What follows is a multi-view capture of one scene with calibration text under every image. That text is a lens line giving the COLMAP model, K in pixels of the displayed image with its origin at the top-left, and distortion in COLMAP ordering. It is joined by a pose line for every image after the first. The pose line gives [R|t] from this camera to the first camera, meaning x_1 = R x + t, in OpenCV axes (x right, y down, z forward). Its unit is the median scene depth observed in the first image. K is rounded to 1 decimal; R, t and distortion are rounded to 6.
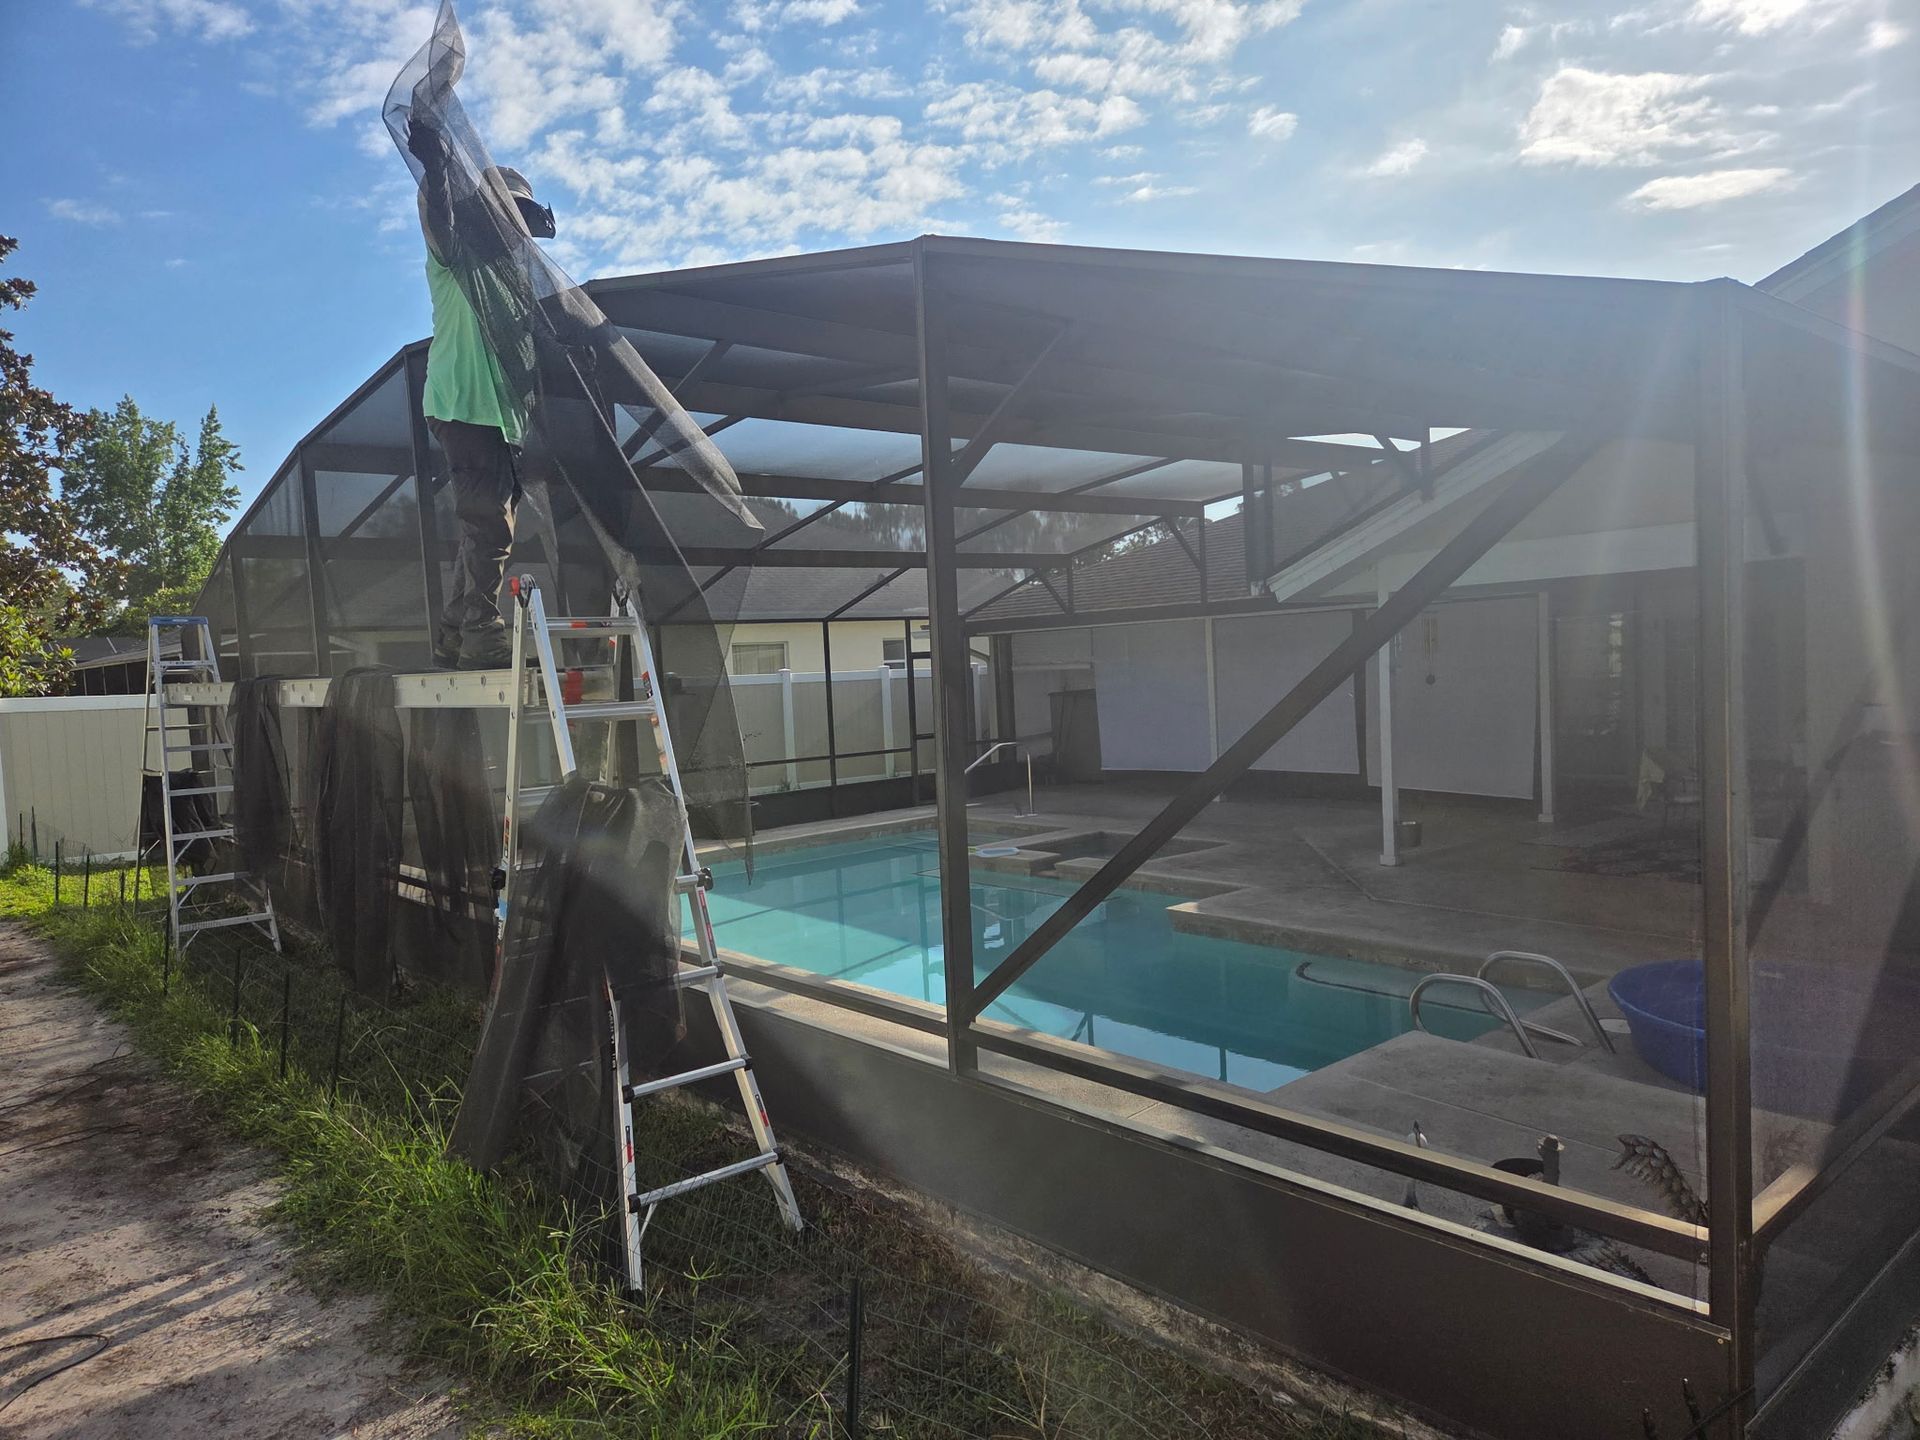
lens RADIAL K [[1329.0, 0, 942.1], [0, 1329.0, 728.0], [0, 0, 1]] dist [0.077663, -0.073924]
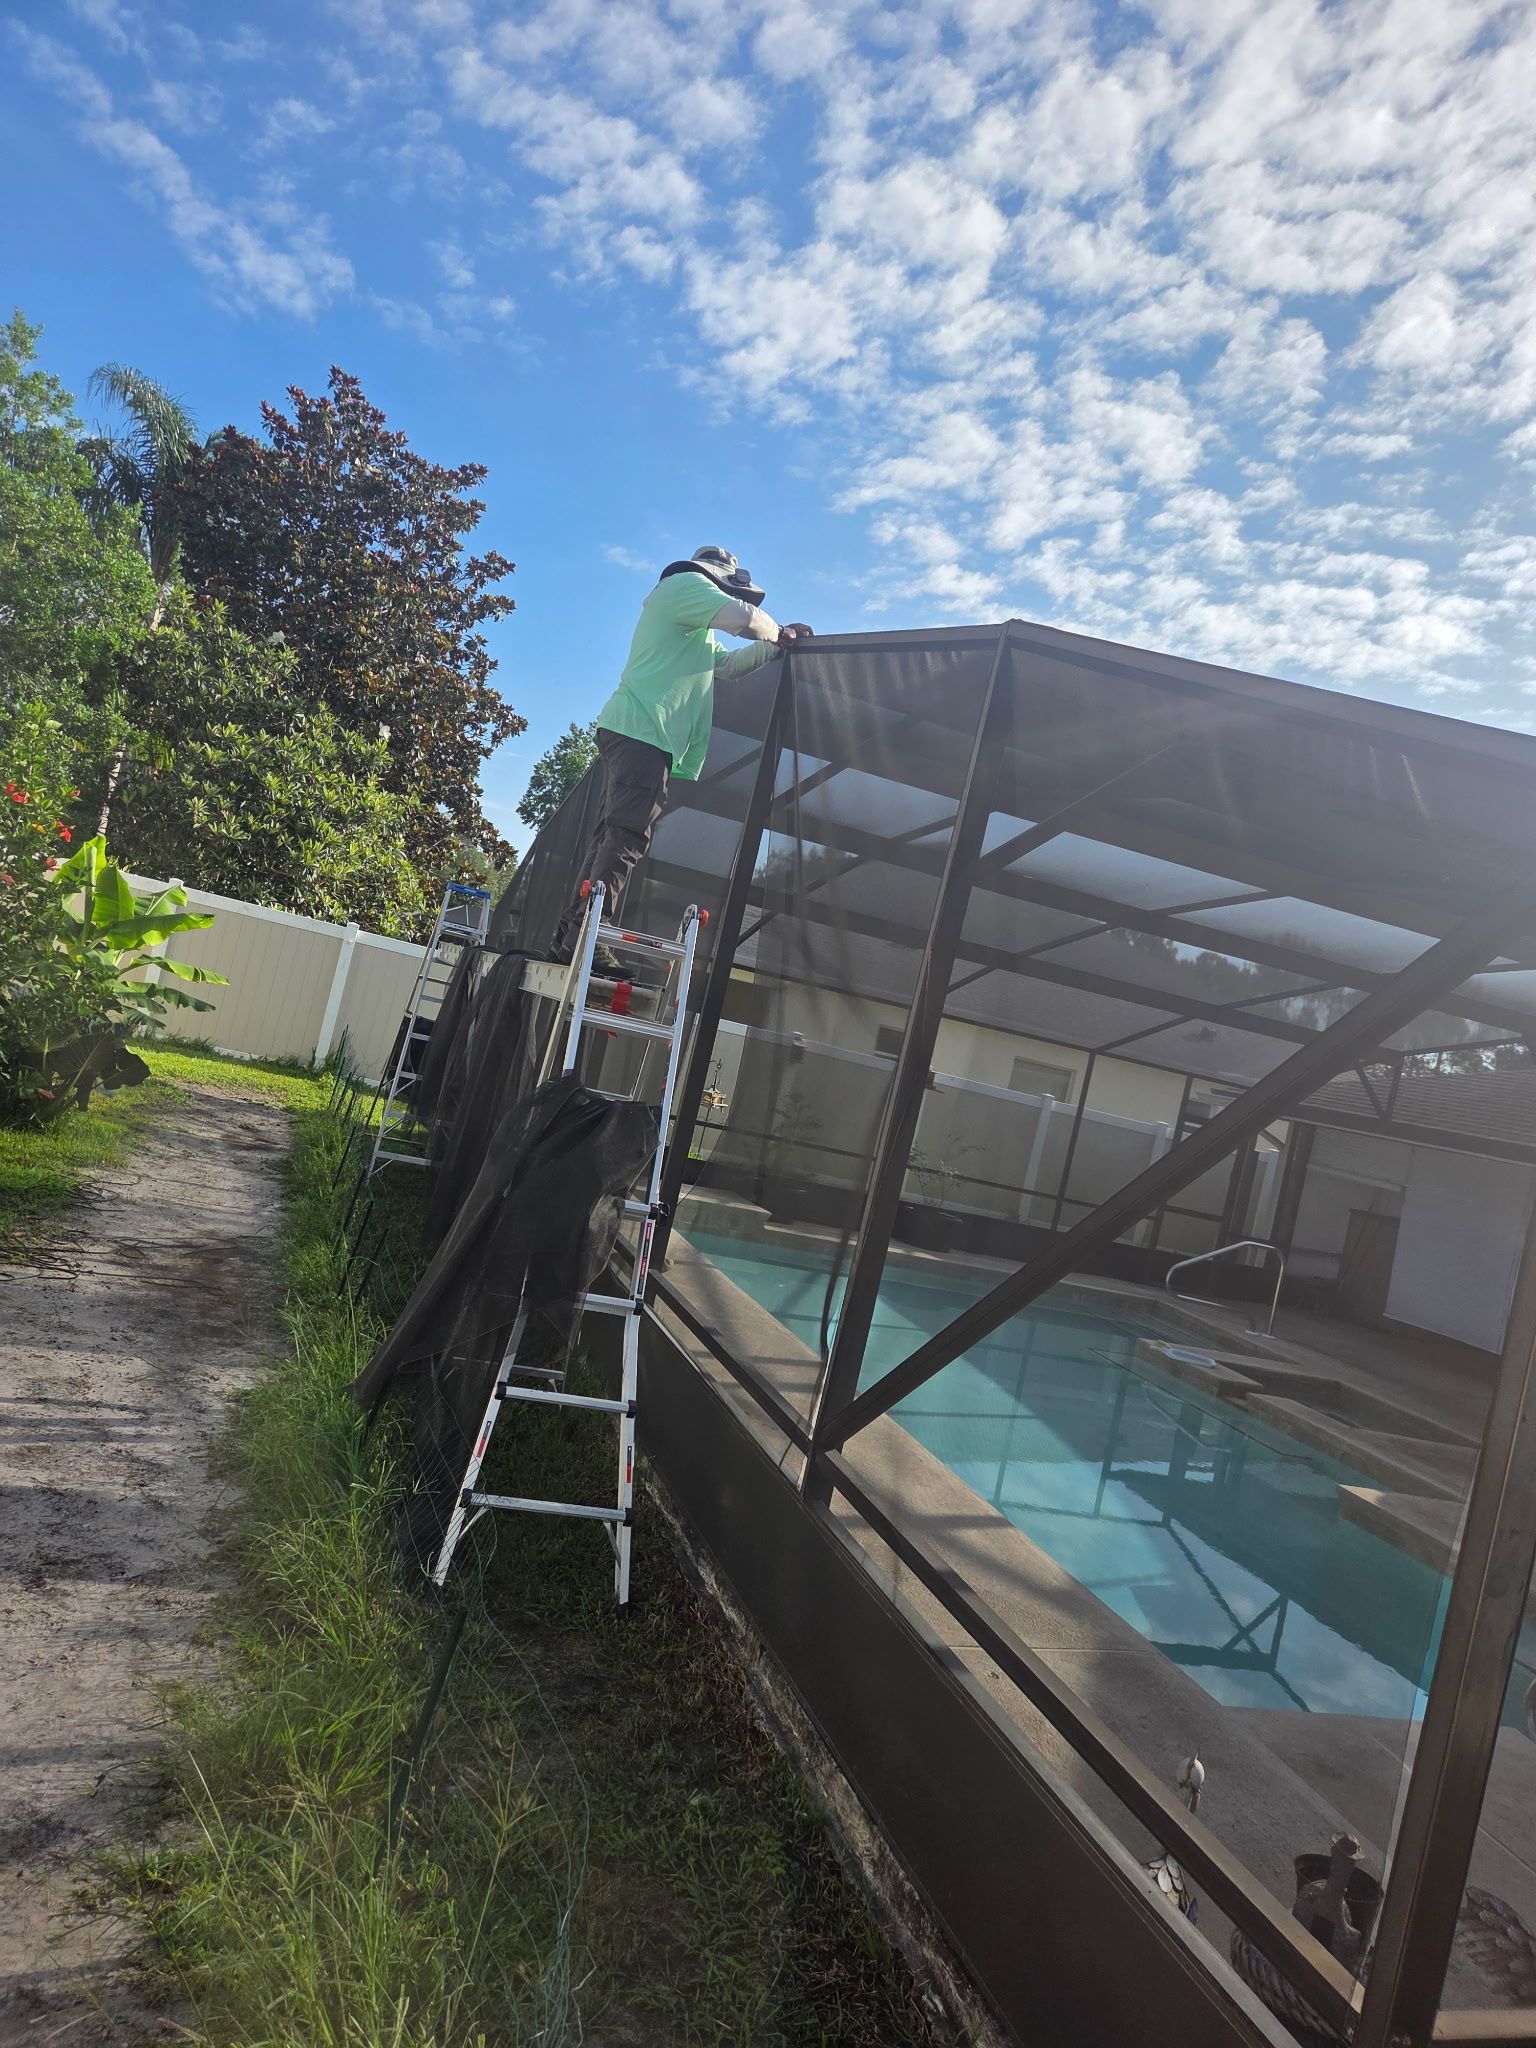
lens RADIAL K [[1417.6, 0, 777.0], [0, 1417.6, 1002.4], [0, 0, 1]] dist [0.077663, -0.073924]
pose [[0.885435, 0.242607, -0.396416, 0.202538], [-0.284820, 0.957259, -0.050329, -0.005506], [0.367263, 0.157470, 0.916690, 0.039522]]
